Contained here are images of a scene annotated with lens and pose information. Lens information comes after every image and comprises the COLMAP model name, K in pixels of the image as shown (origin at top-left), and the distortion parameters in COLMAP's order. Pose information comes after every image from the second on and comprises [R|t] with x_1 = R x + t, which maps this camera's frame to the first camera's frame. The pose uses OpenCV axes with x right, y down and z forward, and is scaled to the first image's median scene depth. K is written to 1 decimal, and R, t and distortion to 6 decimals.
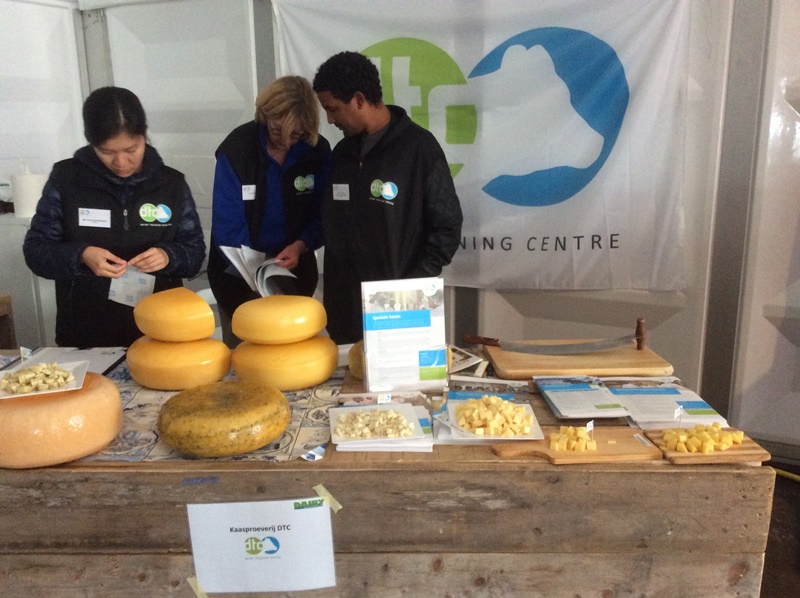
lens RADIAL K [[730.3, 0, 398.5], [0, 730.3, 293.9], [0, 0, 1]] dist [0.126861, -0.260232]
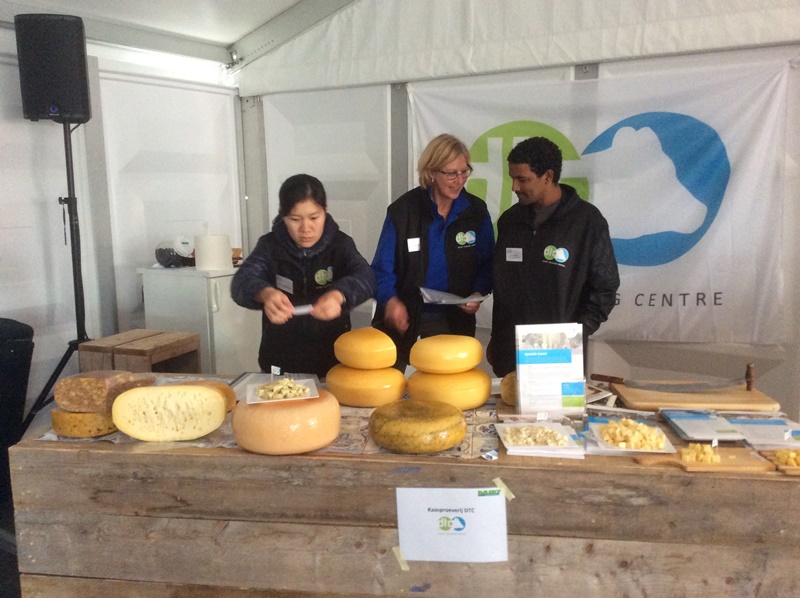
lens RADIAL K [[722.8, 0, 398.1], [0, 722.8, 296.8], [0, 0, 1]] dist [0.133121, -0.249894]
pose [[0.994472, 0.018514, -0.103362, -0.144187], [-0.026040, 0.997069, -0.071944, 0.034963], [0.101727, 0.074238, 0.992039, -0.295372]]
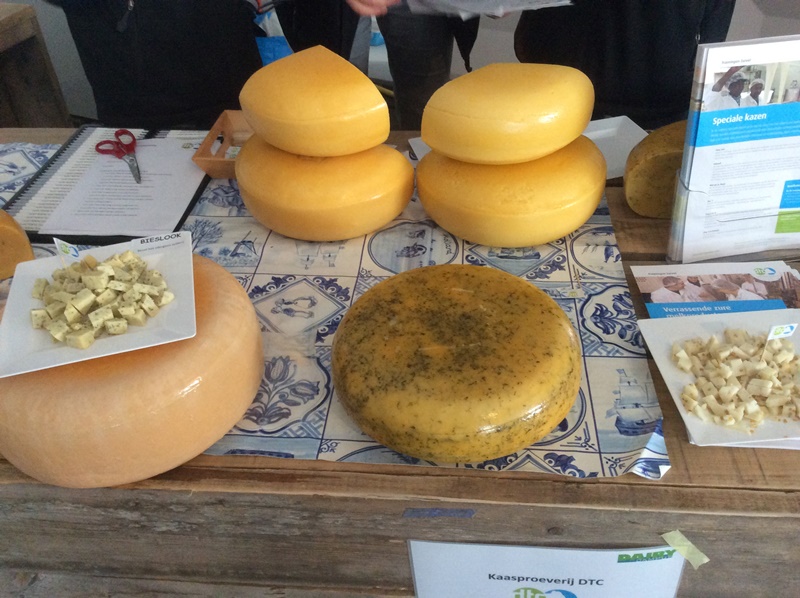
lens RADIAL K [[722.8, 0, 398.1], [0, 722.8, 296.8], [0, 0, 1]] dist [0.133121, -0.249894]
pose [[0.996612, 0.021561, -0.079375, -0.239662], [0.016160, 0.894897, 0.445981, -0.100433], [0.080649, -0.445752, 0.891516, 0.568763]]
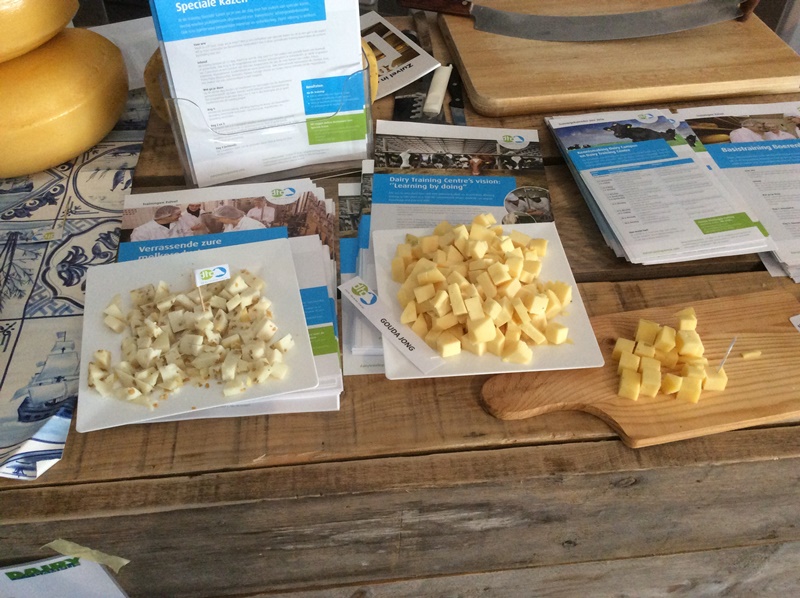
lens RADIAL K [[730.3, 0, 398.5], [0, 730.3, 293.9], [0, 0, 1]] dist [0.126861, -0.260232]
pose [[0.994259, -0.060715, 0.088101, 0.045675], [0.002079, 0.834215, 0.551436, -0.067414], [-0.106976, -0.548087, 0.829552, 0.670165]]
